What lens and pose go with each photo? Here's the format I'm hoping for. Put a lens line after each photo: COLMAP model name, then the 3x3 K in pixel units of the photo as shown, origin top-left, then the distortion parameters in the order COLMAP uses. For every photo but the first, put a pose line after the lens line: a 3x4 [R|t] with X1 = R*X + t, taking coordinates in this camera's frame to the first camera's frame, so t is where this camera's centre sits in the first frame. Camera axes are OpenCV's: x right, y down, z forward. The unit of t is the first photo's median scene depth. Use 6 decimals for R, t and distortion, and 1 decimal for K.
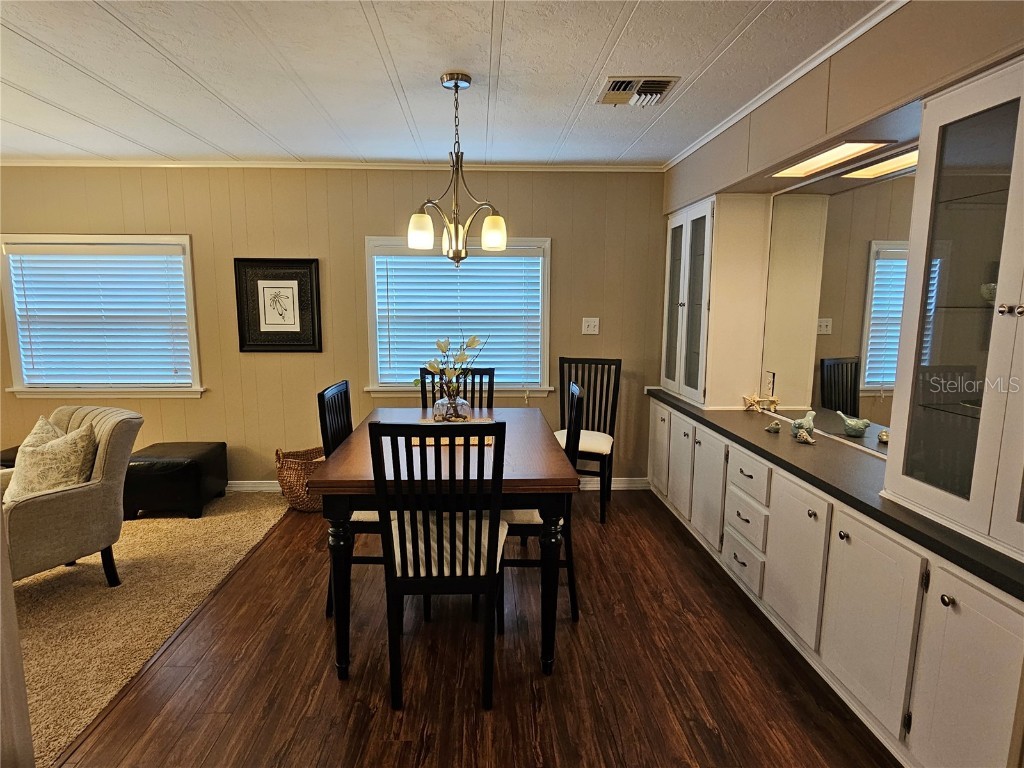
lens RADIAL K [[562.1, 0, 502.5], [0, 562.1, 387.6], [0, 0, 1]] dist [-0.000174, -0.000443]
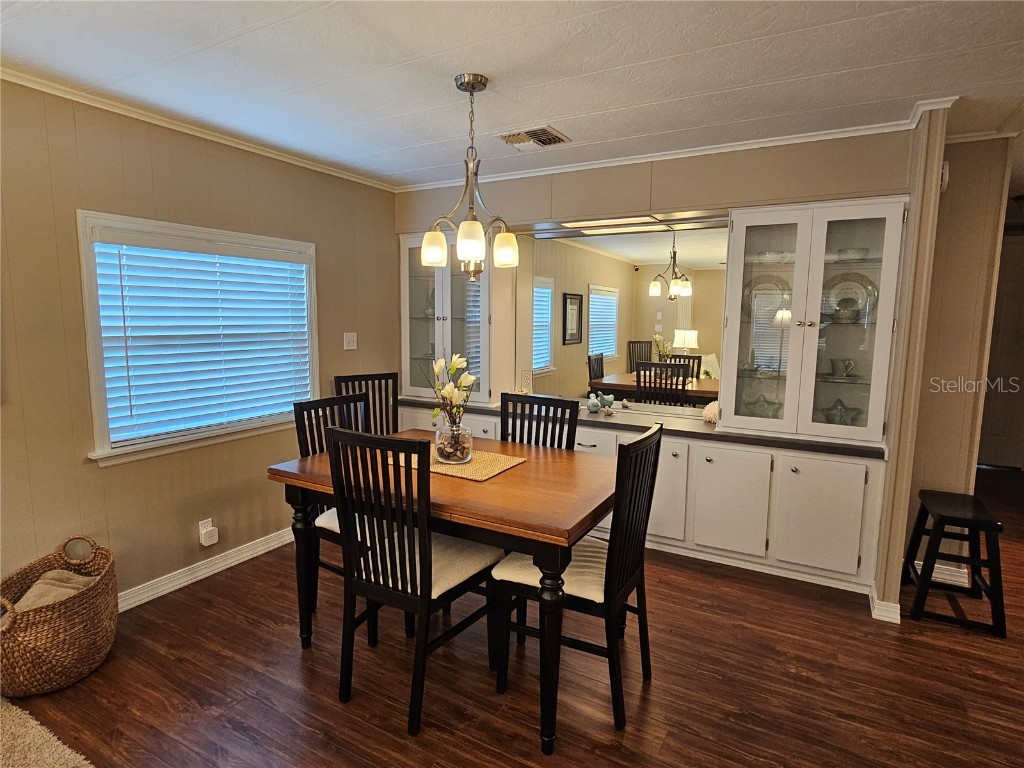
lens RADIAL K [[562.1, 0, 502.5], [0, 562.1, 387.6], [0, 0, 1]] dist [-0.000174, -0.000443]
pose [[0.534894, -0.105952, 0.838250, -0.556614], [0.122897, 0.991312, 0.046877, -0.049690], [-0.835934, 0.077944, 0.543267, 0.306083]]
